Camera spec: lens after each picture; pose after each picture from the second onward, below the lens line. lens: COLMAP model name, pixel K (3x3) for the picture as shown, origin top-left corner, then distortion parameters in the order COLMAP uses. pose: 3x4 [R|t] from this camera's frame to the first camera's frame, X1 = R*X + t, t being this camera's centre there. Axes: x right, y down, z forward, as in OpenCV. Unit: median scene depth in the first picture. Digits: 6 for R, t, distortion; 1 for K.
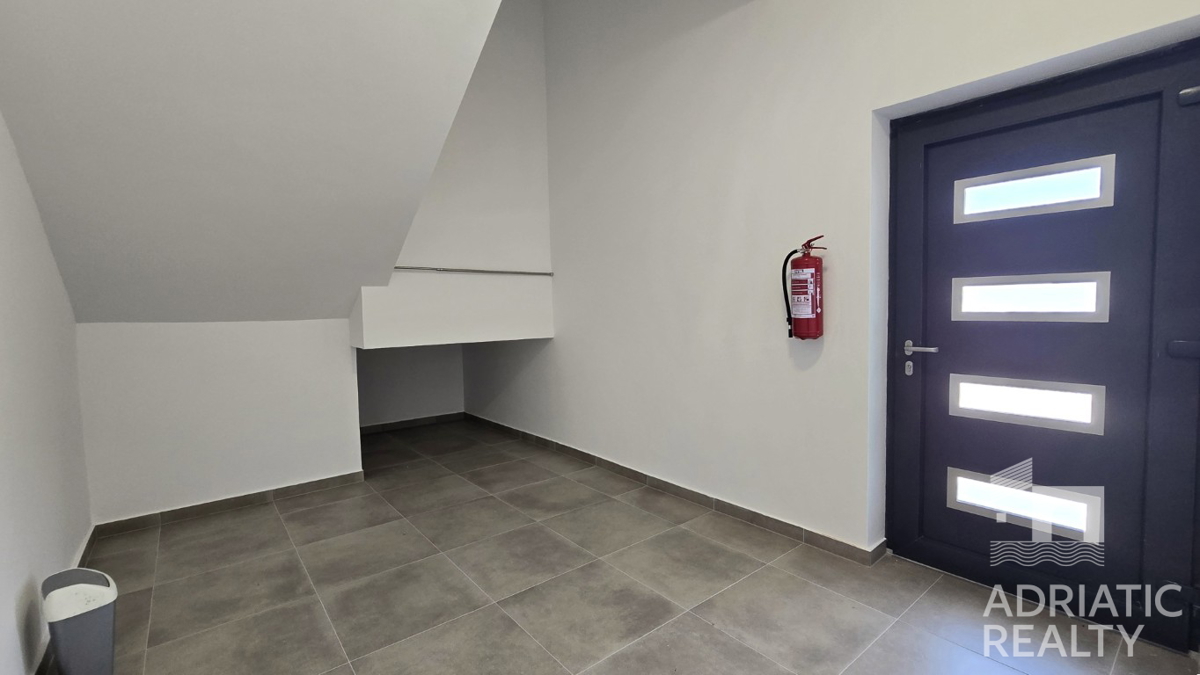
lens RADIAL K [[504.0, 0, 591.1], [0, 504.0, 337.5], [0, 0, 1]] dist [-0.000654, -0.000050]
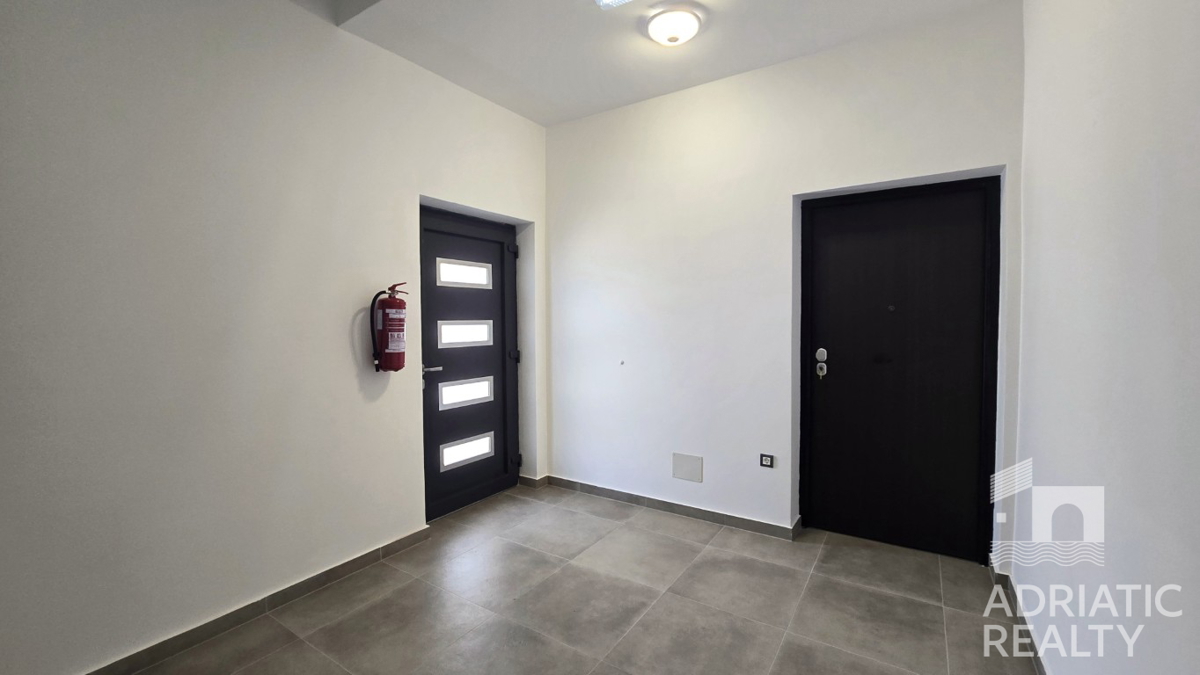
lens RADIAL K [[504.0, 0, 591.1], [0, 504.0, 337.5], [0, 0, 1]] dist [-0.000654, -0.000050]
pose [[-0.303385, -0.017326, 0.952710, -0.795140], [0.074802, 0.996316, 0.041940, -0.087231], [-0.949927, 0.083988, -0.300972, 0.924744]]
